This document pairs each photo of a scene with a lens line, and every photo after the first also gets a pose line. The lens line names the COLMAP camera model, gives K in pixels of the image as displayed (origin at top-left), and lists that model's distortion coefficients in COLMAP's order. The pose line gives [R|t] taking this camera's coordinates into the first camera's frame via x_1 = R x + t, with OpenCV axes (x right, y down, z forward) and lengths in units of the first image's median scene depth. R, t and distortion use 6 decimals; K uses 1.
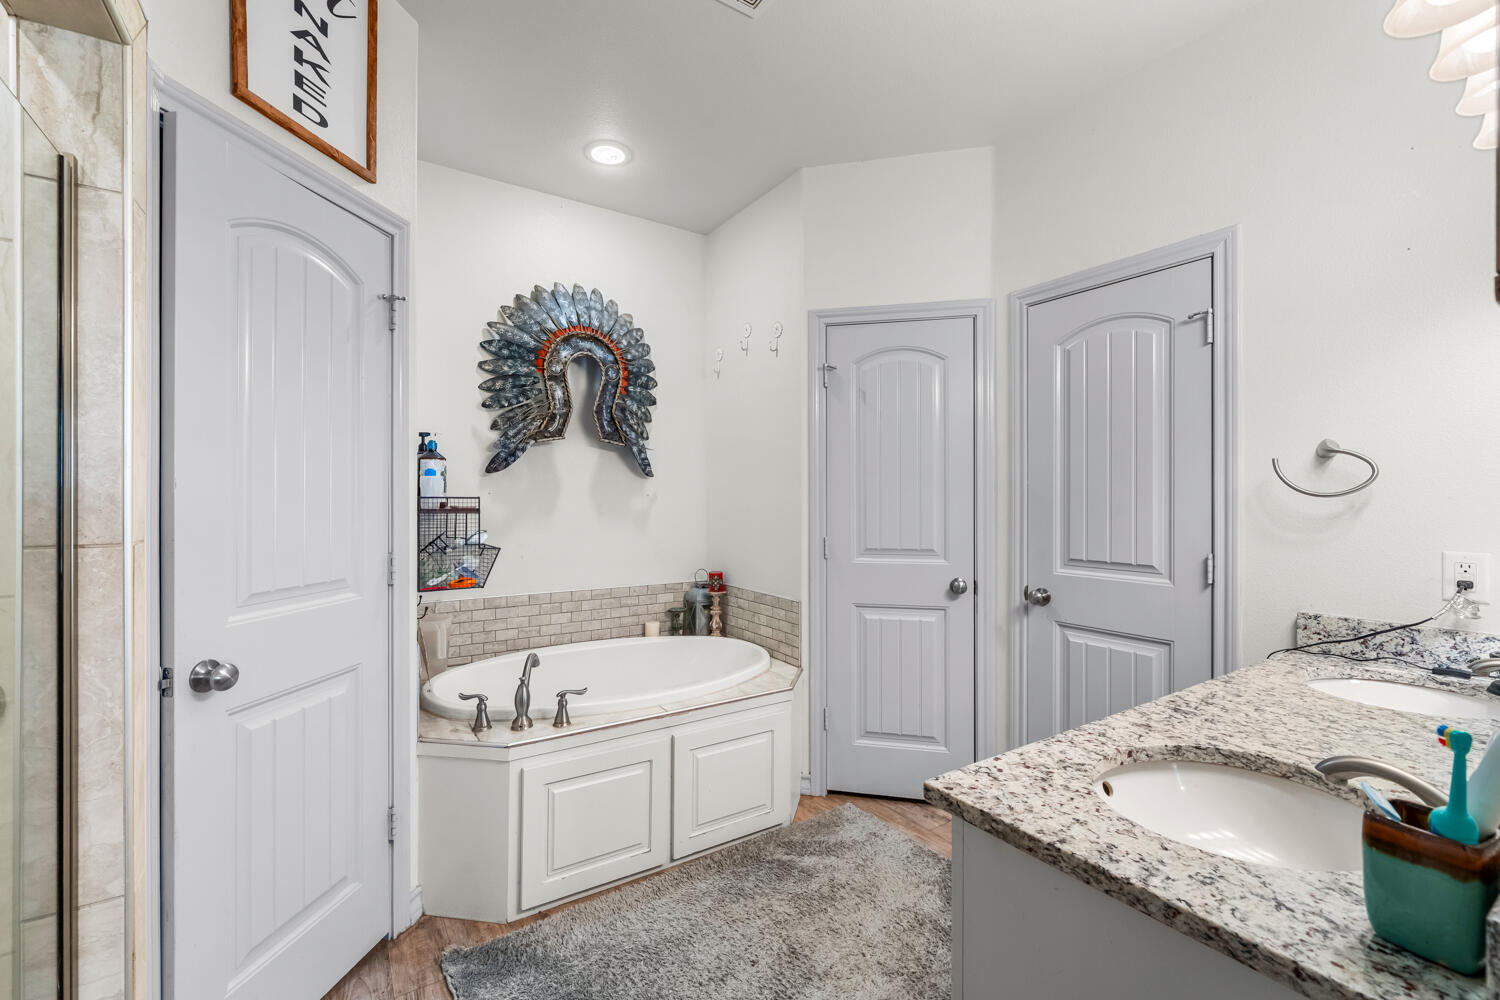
lens RADIAL K [[609.6, 0, 743.7], [0, 609.6, 498.1], [0, 0, 1]] dist [-0.003198, -0.000346]
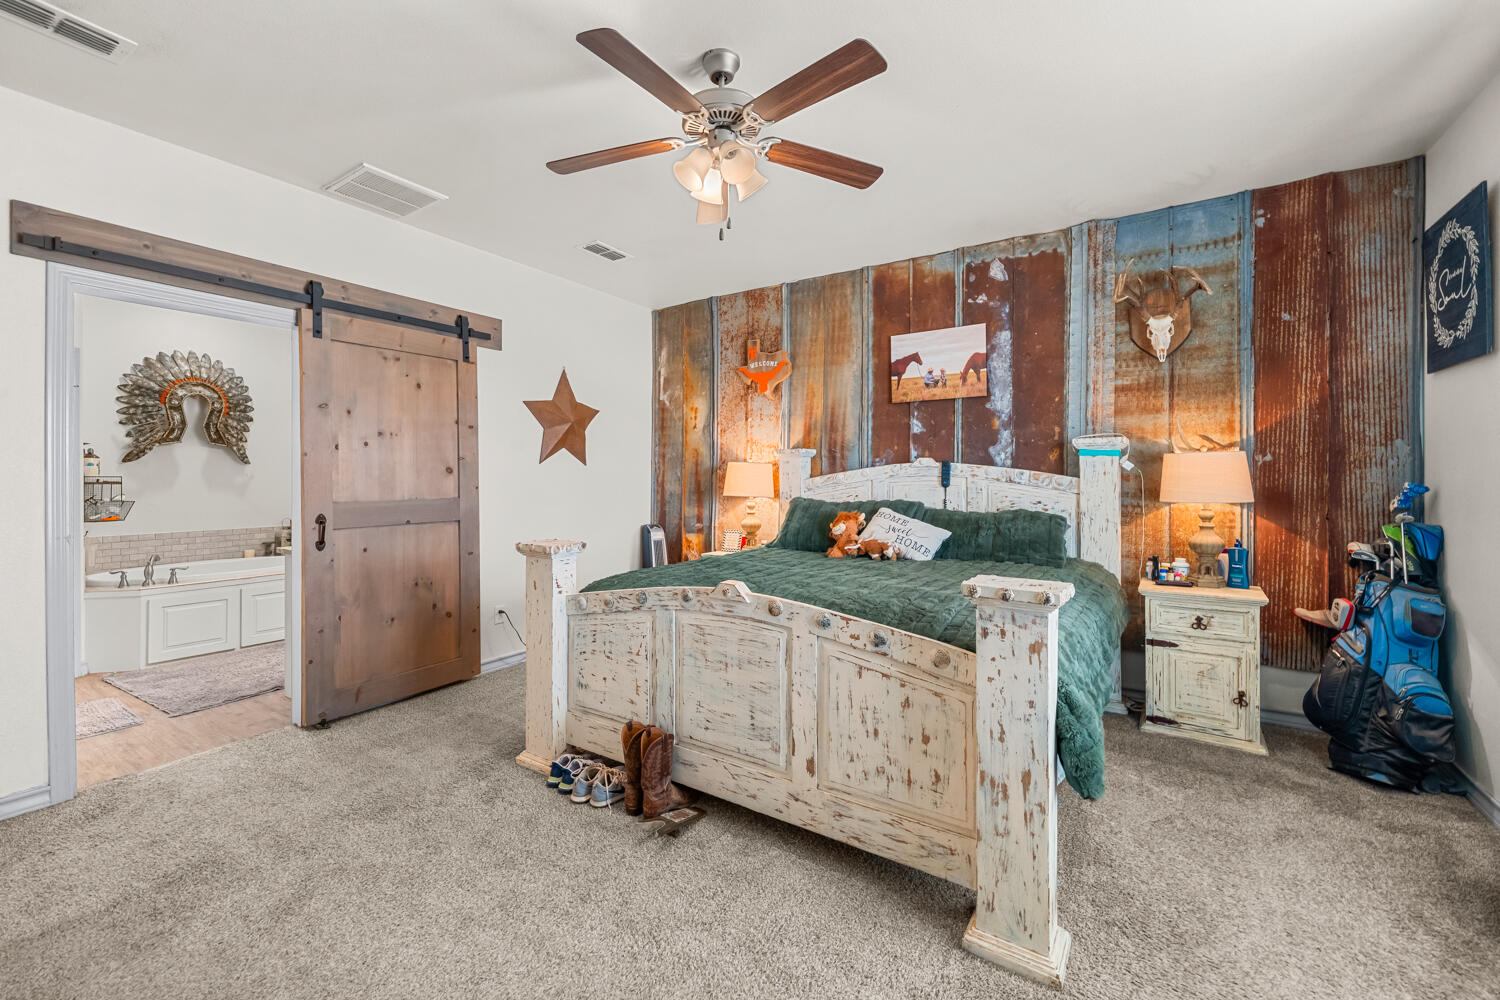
lens RADIAL K [[609.6, 0, 736.2], [0, 609.6, 477.0], [0, 0, 1]] dist [-0.003198, -0.000346]
pose [[0.916569, -0.000513, 0.399877, 0.466463], [-0.000701, 0.999996, 0.002889, -0.005479], [-0.399877, -0.002929, 0.916564, -1.229861]]
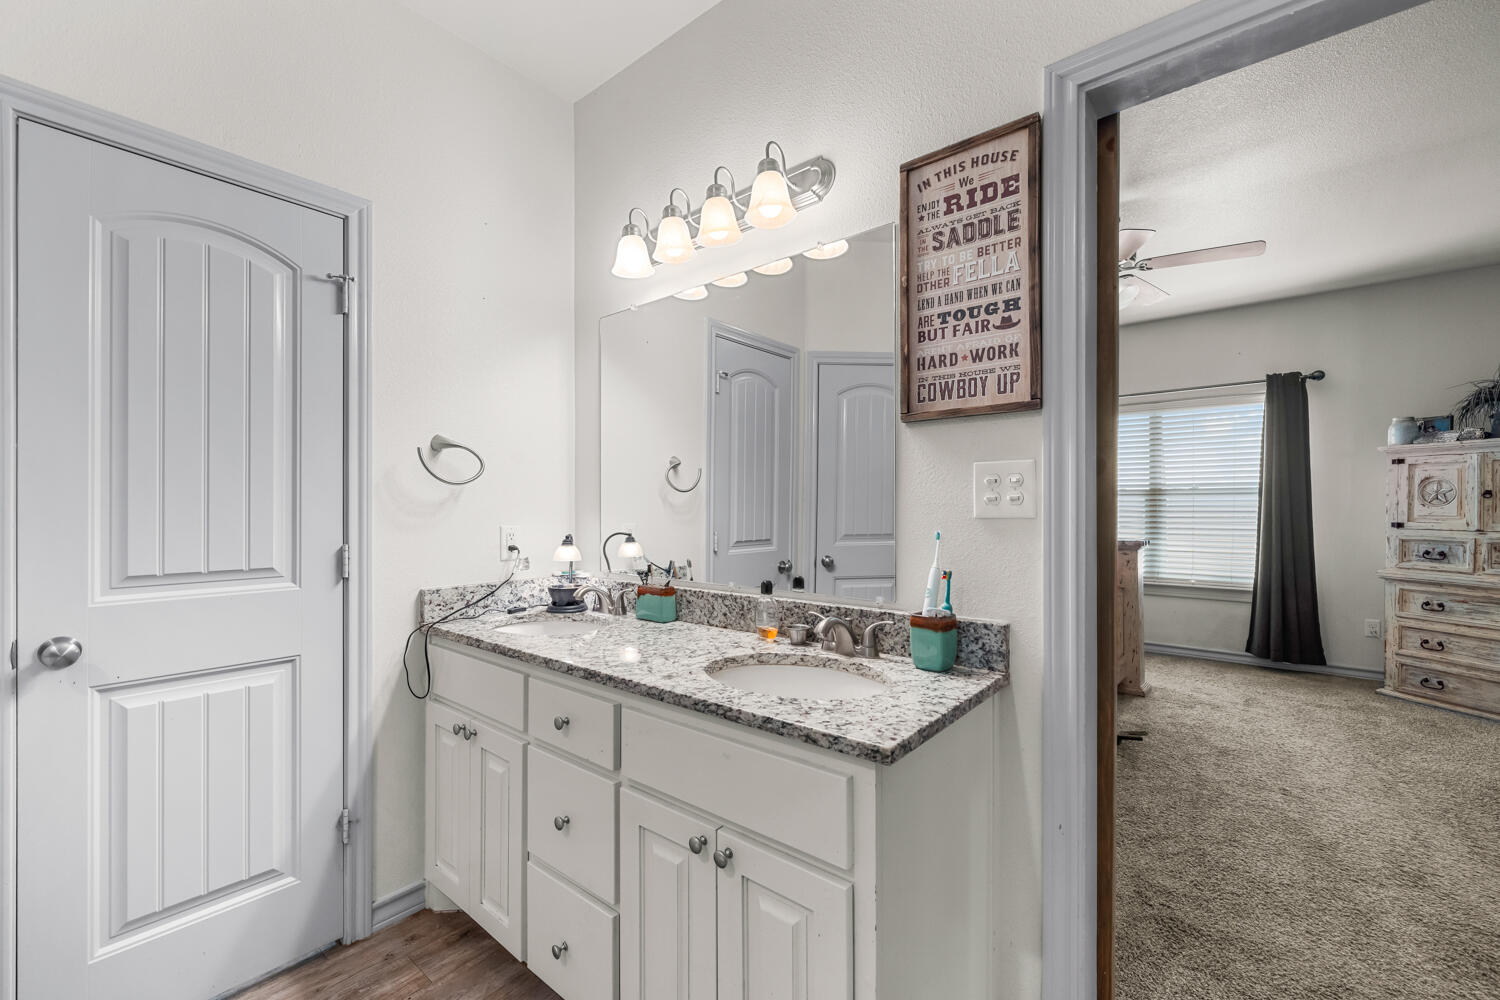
lens RADIAL K [[609.6, 0, 736.5], [0, 609.6, 502.8], [0, 0, 1]] dist [-0.003198, -0.000346]
pose [[-0.264150, 0.004675, 0.964470, -0.324919], [0.000305, 0.999989, -0.004764, 0.040602], [-0.964482, -0.000964, -0.264148, 0.825785]]
